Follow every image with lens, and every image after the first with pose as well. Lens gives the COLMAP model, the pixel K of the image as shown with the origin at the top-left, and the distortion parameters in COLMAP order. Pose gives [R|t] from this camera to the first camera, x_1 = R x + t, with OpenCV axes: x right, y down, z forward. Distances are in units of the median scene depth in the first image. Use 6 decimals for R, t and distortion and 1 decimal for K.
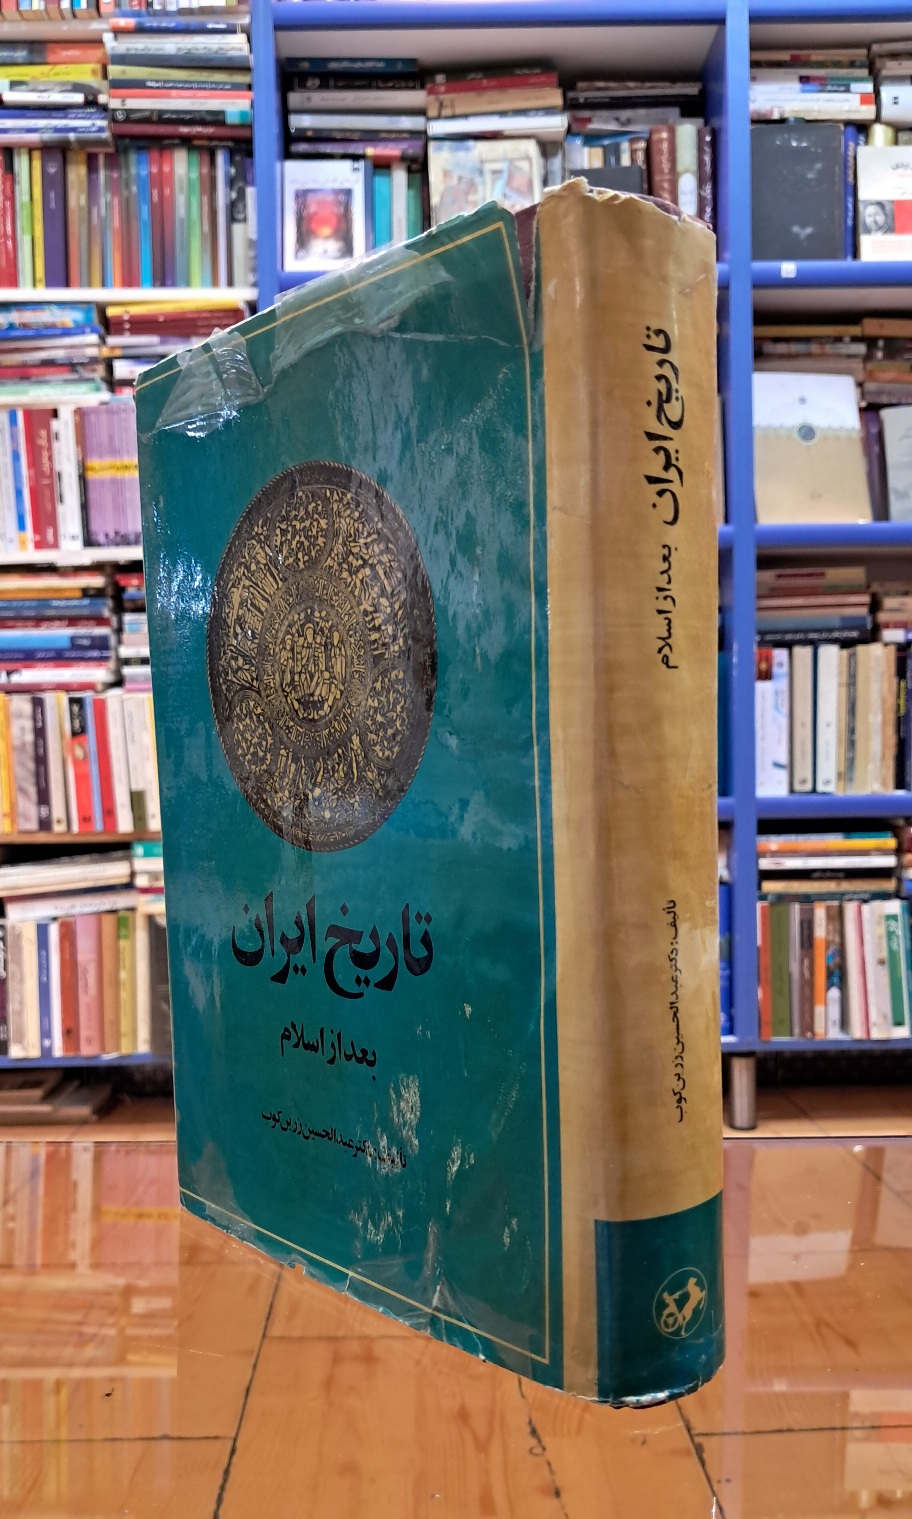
lens RADIAL K [[1465.3, 0, 461.3], [0, 1465.3, 822.0], [0, 0, 1]] dist [0.016652, -0.090871]
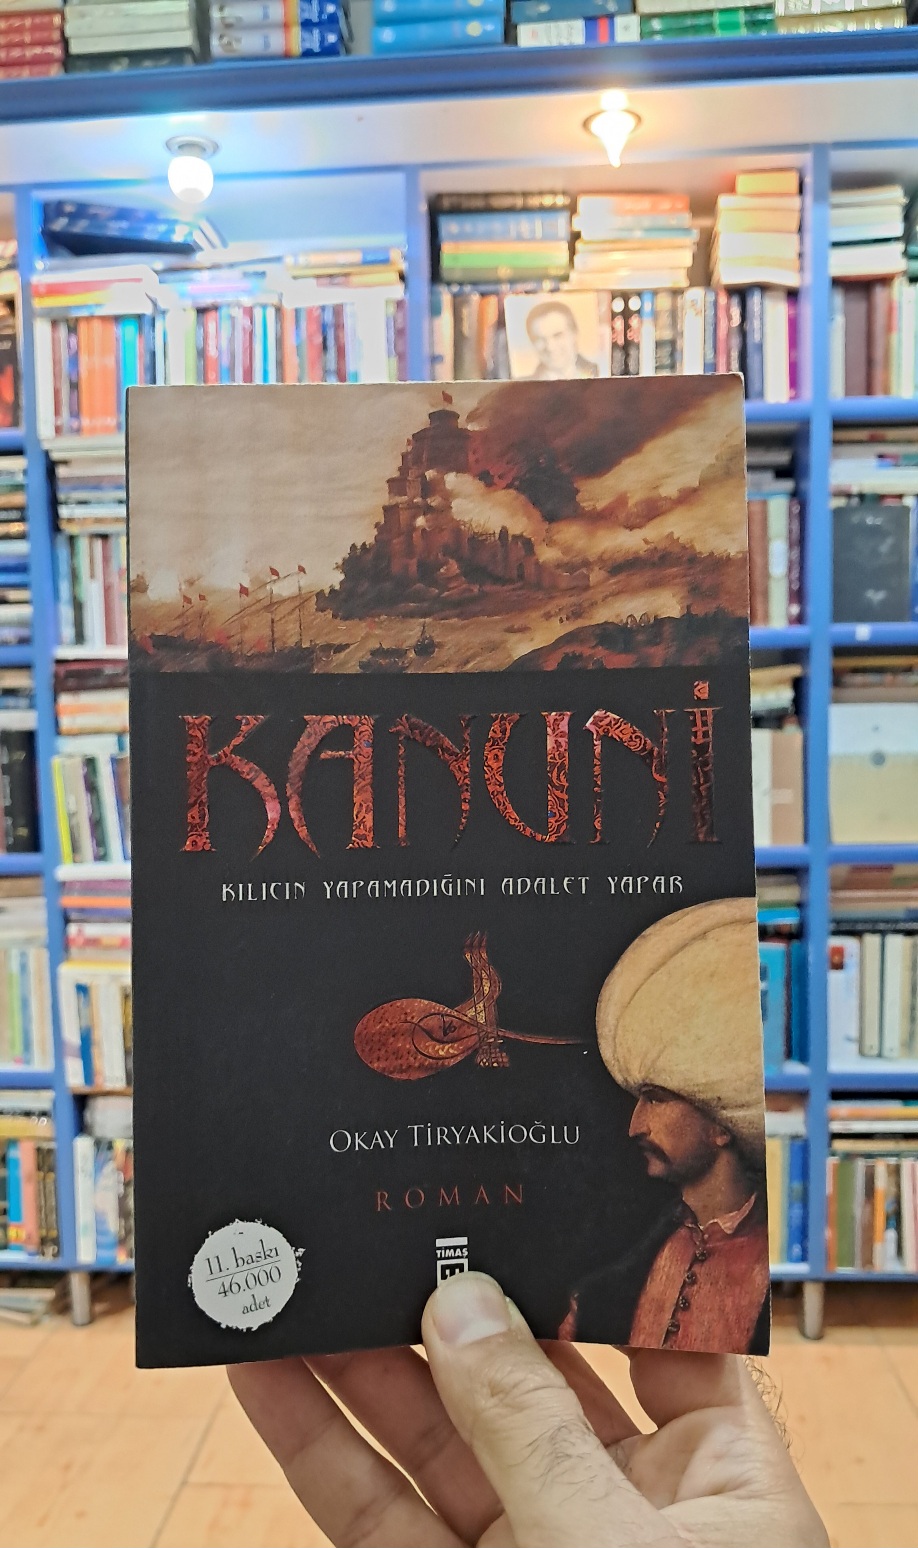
lens RADIAL K [[1444.3, 0, 452.4], [0, 1444.3, 804.7], [0, 0, 1]] dist [0.011676, -0.070628]
pose [[0.996209, 0.009567, -0.086460, -0.003414], [-0.005779, 0.999017, 0.043961, -0.280485], [0.086795, -0.043294, 0.995285, -0.184517]]
